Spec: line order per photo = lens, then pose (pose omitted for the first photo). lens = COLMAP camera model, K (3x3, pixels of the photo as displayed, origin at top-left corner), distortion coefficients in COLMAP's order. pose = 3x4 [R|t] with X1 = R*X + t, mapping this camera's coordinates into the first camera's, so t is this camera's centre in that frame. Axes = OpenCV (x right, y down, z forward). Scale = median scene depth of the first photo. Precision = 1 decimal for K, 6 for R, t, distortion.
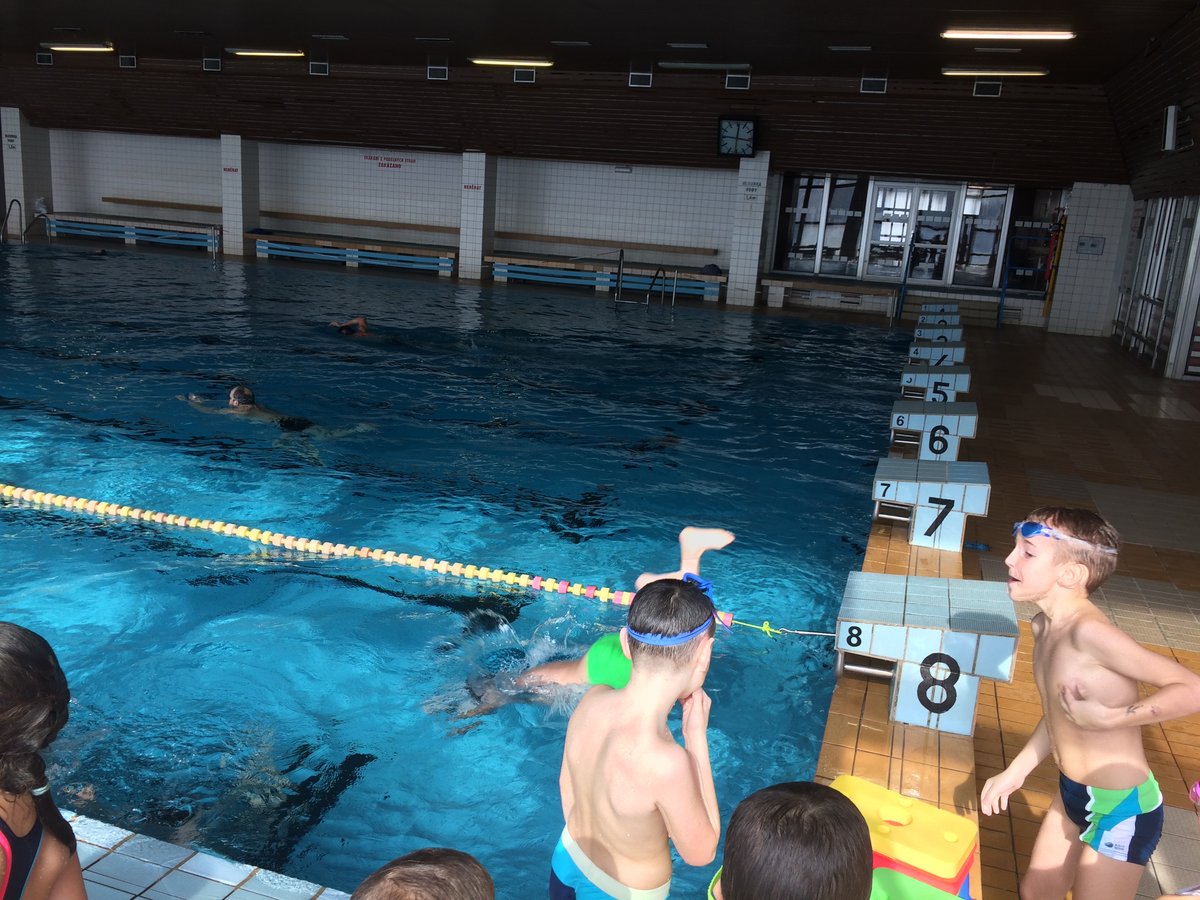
lens RADIAL K [[1035.7, 0, 606.0], [0, 1035.7, 446.2], [0, 0, 1]] dist [0.073332, -0.075273]
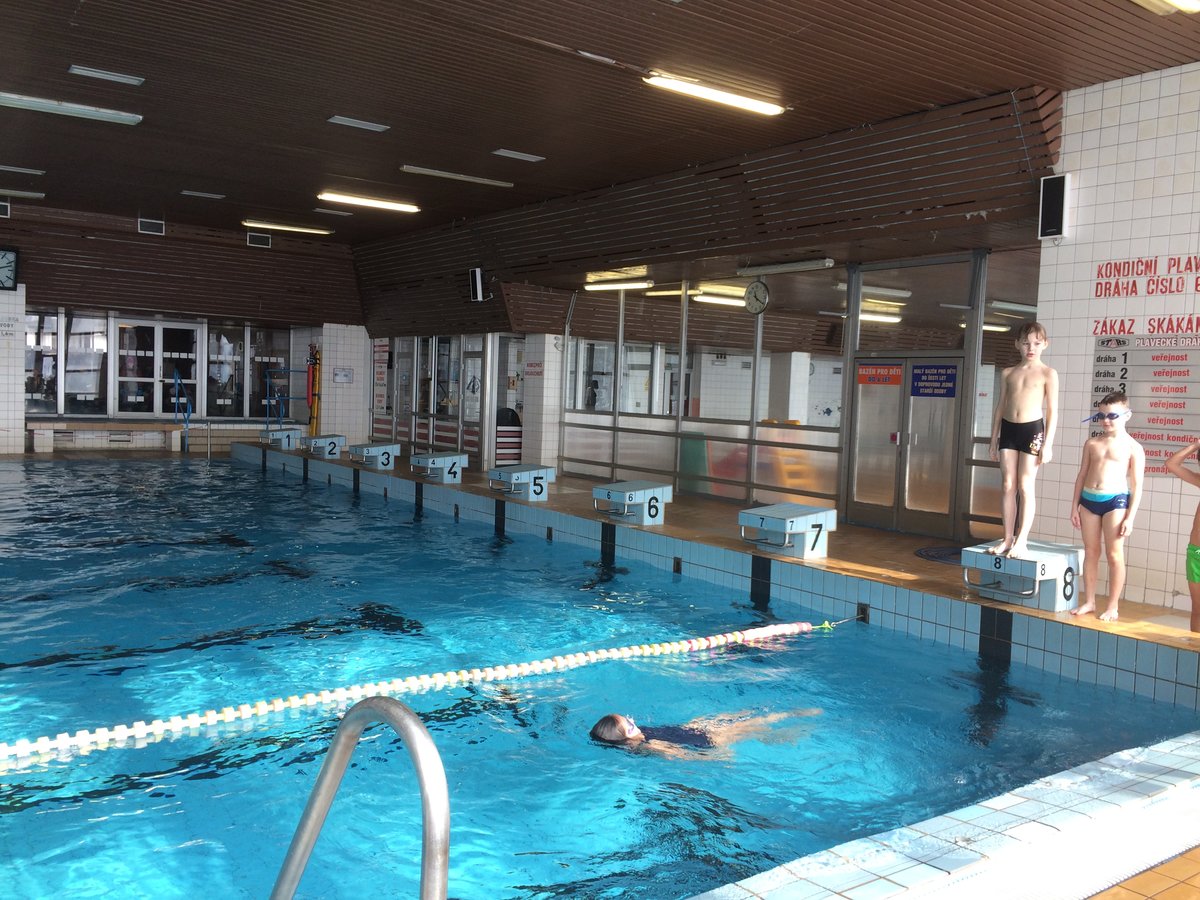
lens RADIAL K [[1035.7, 0, 580.2], [0, 1035.7, 455.5], [0, 0, 1]] dist [0.073332, -0.075273]
pose [[0.589284, -0.095542, 0.802257, -0.336096], [0.190958, 0.981319, -0.023398, -0.024278], [-0.785035, 0.166986, 0.596520, 0.105752]]
